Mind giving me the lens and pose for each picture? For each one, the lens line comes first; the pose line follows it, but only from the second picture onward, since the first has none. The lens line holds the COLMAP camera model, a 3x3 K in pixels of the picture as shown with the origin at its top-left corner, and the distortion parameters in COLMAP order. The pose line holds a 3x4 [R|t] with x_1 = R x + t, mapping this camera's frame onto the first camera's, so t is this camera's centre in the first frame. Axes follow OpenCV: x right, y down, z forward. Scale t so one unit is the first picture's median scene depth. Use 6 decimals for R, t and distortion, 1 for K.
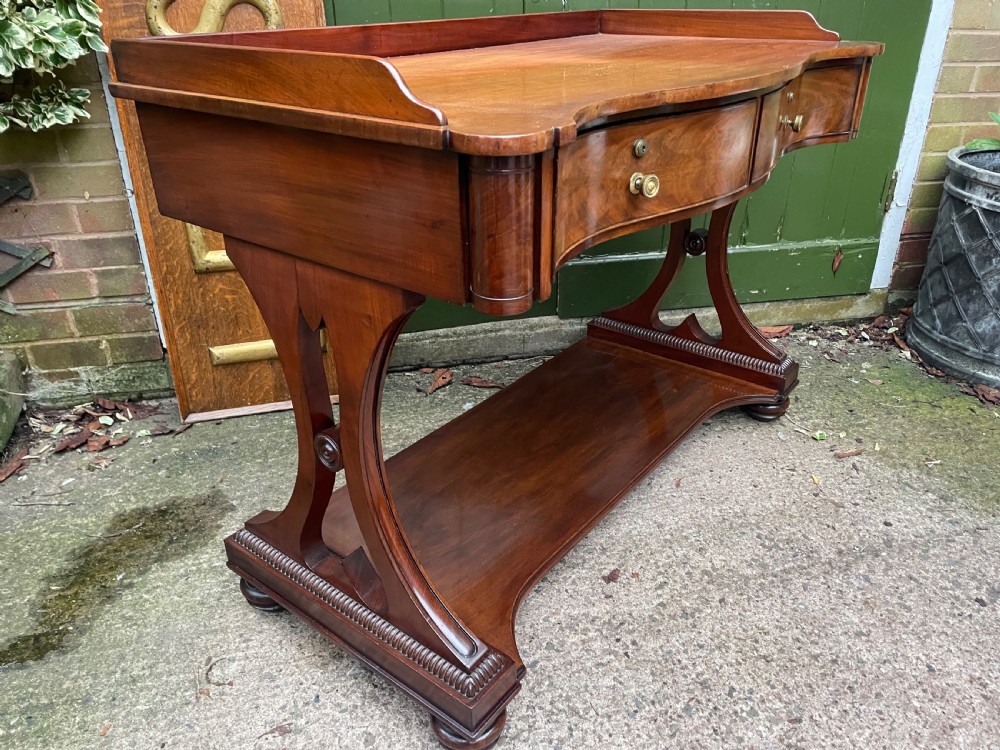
lens RADIAL K [[762.1, 0, 506.9], [0, 762.1, 366.2], [0, 0, 1]] dist [0.089565, -0.121083]
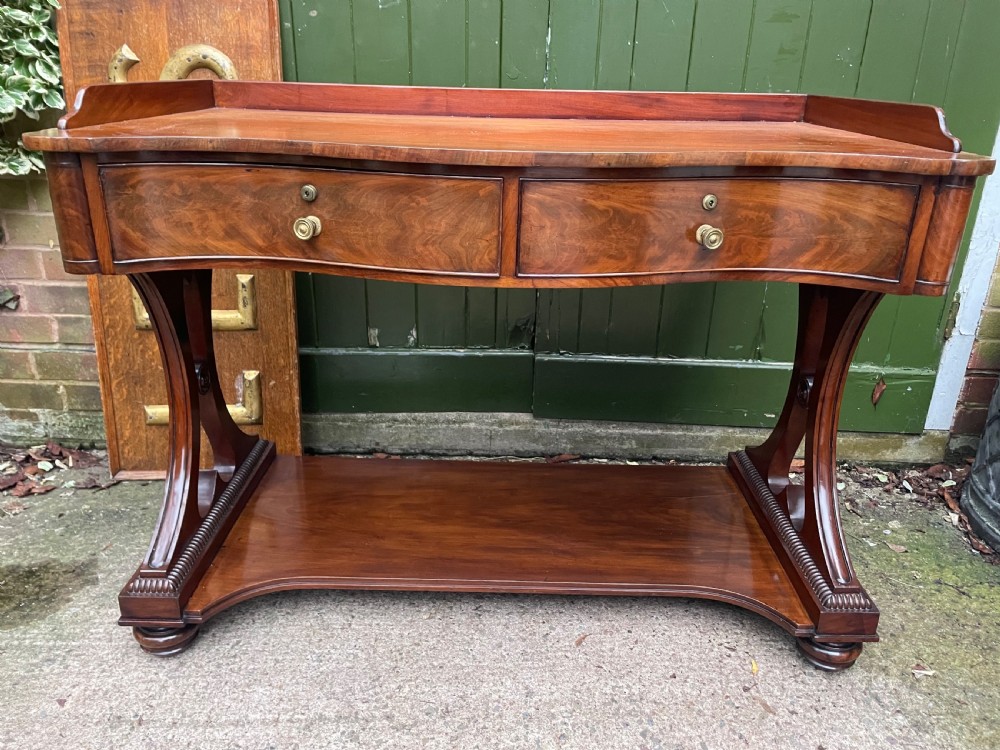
lens RADIAL K [[762.1, 0, 502.8], [0, 762.1, 365.4], [0, 0, 1]] dist [0.089565, -0.121083]
pose [[0.972209, 0.111681, -0.205761, 0.257003], [-0.130002, 0.988461, -0.077745, -0.059121], [0.194704, 0.102333, 0.975509, 0.134729]]
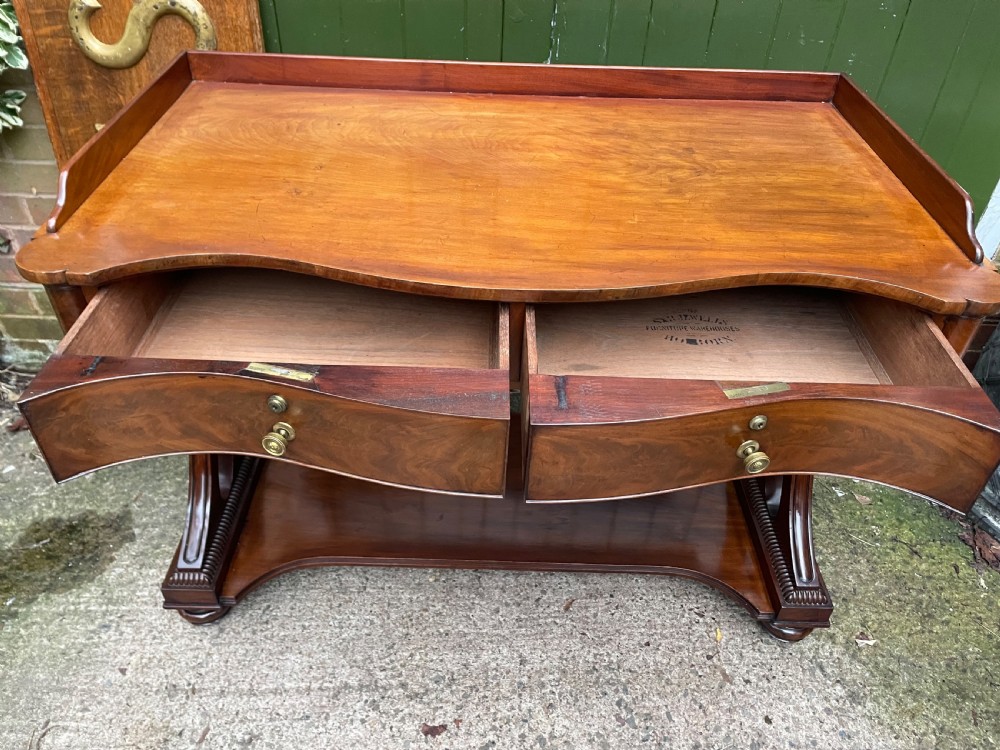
lens RADIAL K [[762.1, 0, 489.7], [0, 762.1, 366.7], [0, 0, 1]] dist [0.089565, -0.121083]
pose [[0.970073, 0.178722, -0.164368, 0.214009], [-0.138553, 0.963338, 0.229745, -0.305181], [0.199403, -0.200096, 0.959271, 0.126183]]
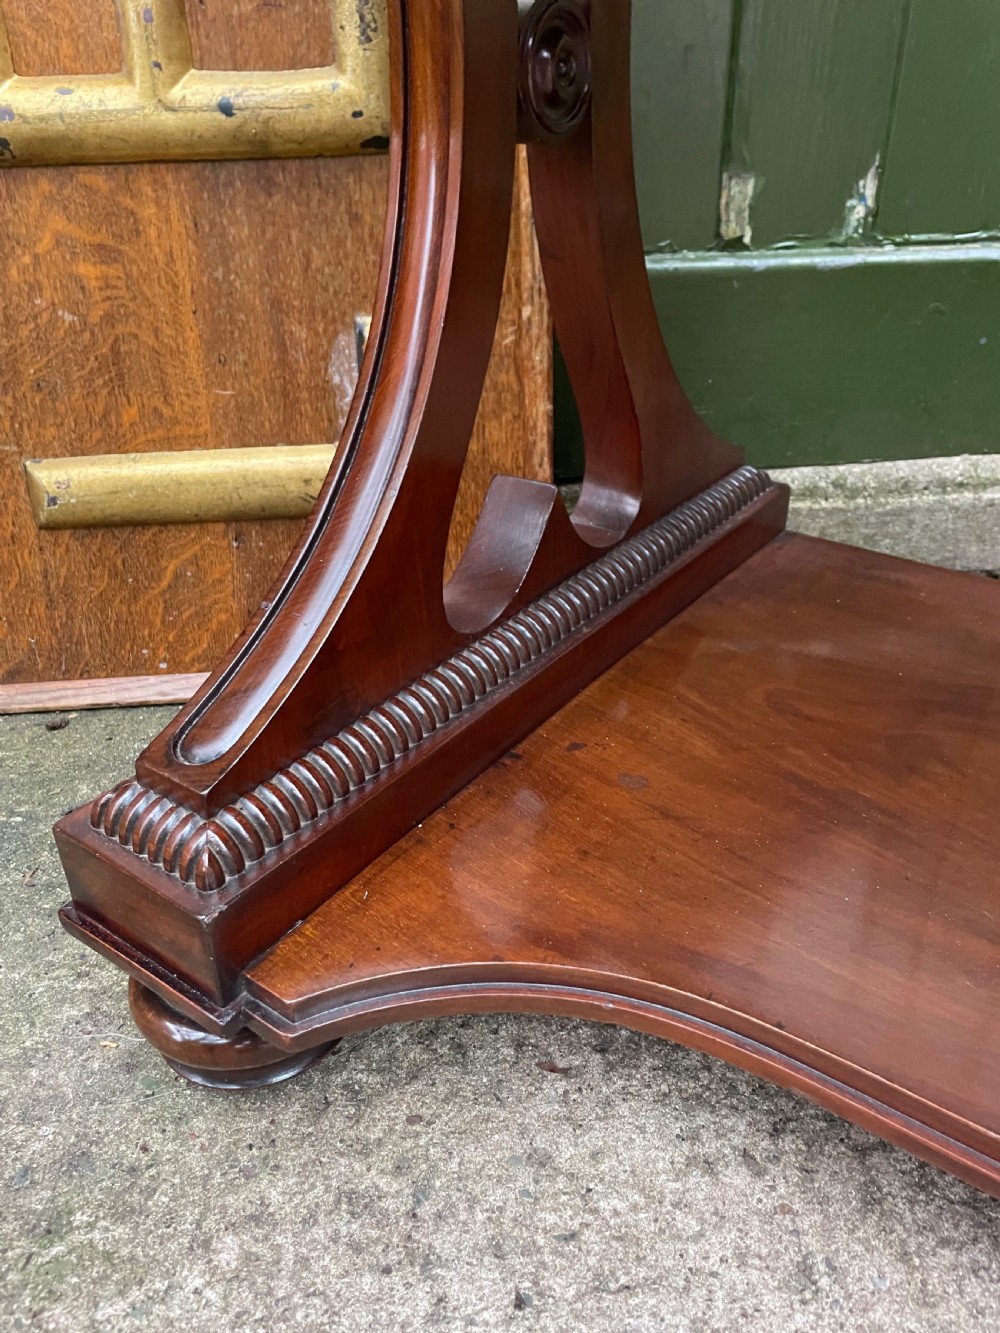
lens RADIAL K [[1015.9, 0, 495.0], [0, 1015.9, 657.5], [0, 0, 1]] dist [0.089565, -0.121083]
pose [[0.982339, 0.080918, -0.168710, -0.151594], [-0.073067, 0.995958, 0.052244, 0.016158], [0.172255, -0.038994, 0.984280, 0.674586]]
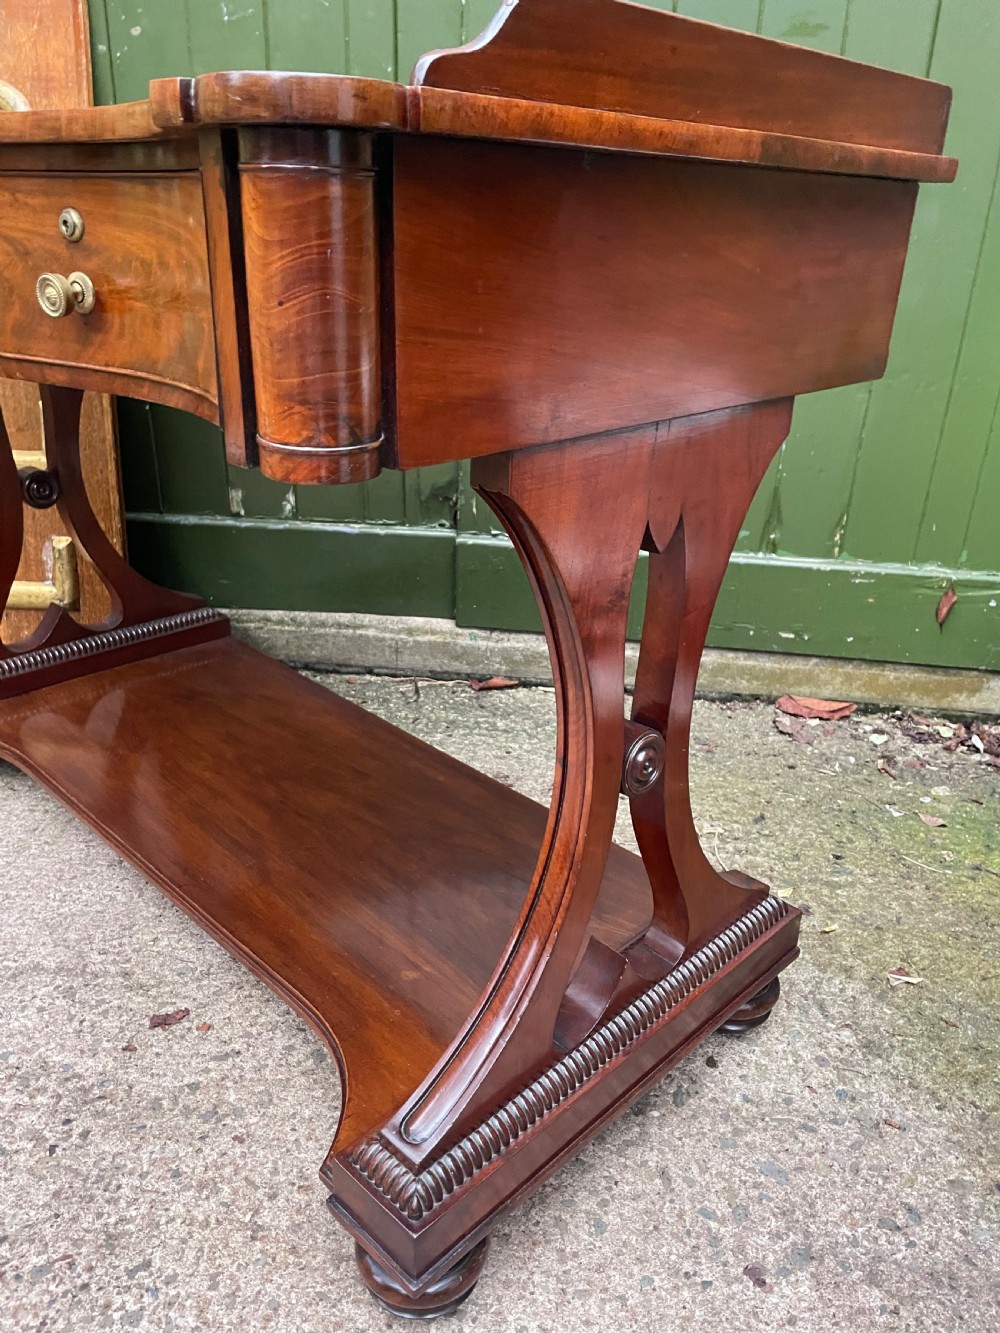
lens RADIAL K [[1015.9, 0, 497.2], [0, 1015.9, 675.0], [0, 0, 1]] dist [0.089565, -0.121083]
pose [[0.941422, 0.168341, -0.292209, 0.438812], [-0.181257, 0.983280, -0.017496, -0.014905], [0.284378, 0.069436, 0.956194, 0.228575]]
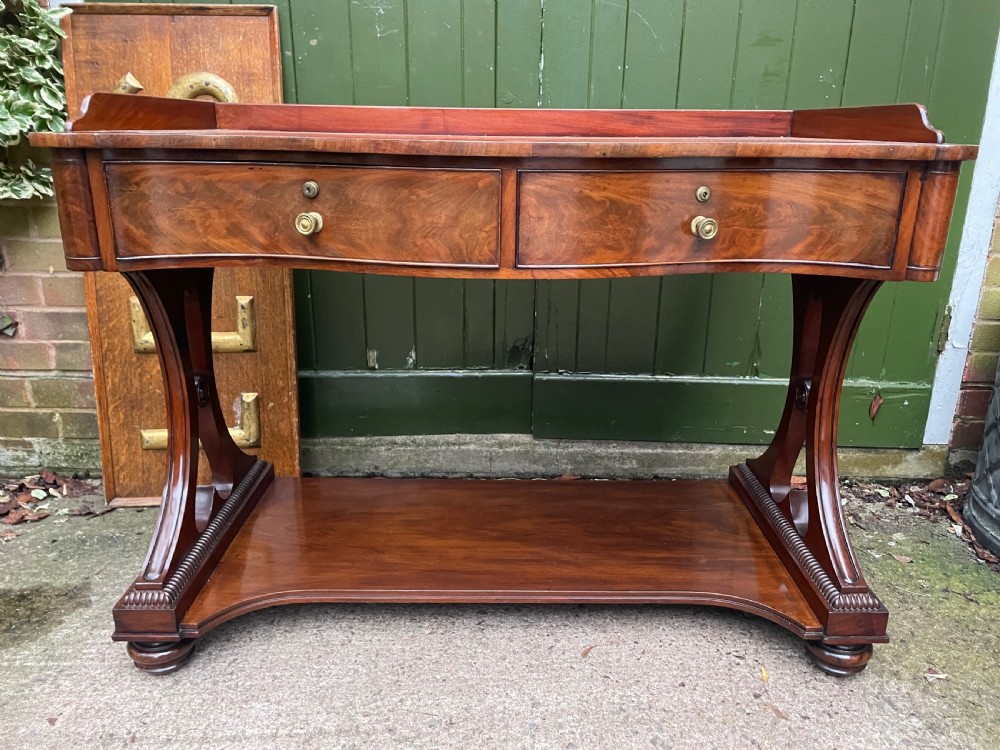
lens RADIAL K [[762.1, 0, 508.4], [0, 762.1, 364.4], [0, 0, 1]] dist [0.089565, -0.121083]
pose [[0.976121, 0.082214, -0.201067, 0.258932], [-0.113571, 0.982179, -0.149756, -0.012475], [0.185172, 0.169015, 0.968063, 0.137704]]
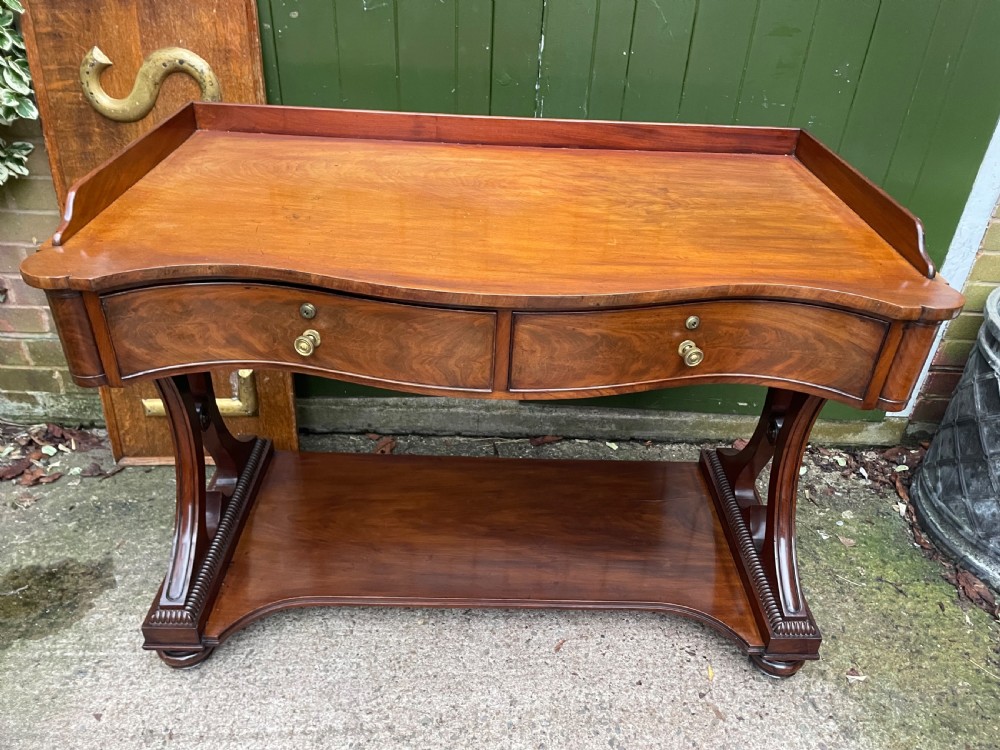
lens RADIAL K [[762.1, 0, 507.6], [0, 762.1, 366.7], [0, 0, 1]] dist [0.089565, -0.121083]
pose [[0.976106, 0.156566, -0.150678, 0.230187], [-0.141149, 0.984064, 0.108141, -0.249764], [0.165208, -0.084289, 0.982650, 0.096094]]
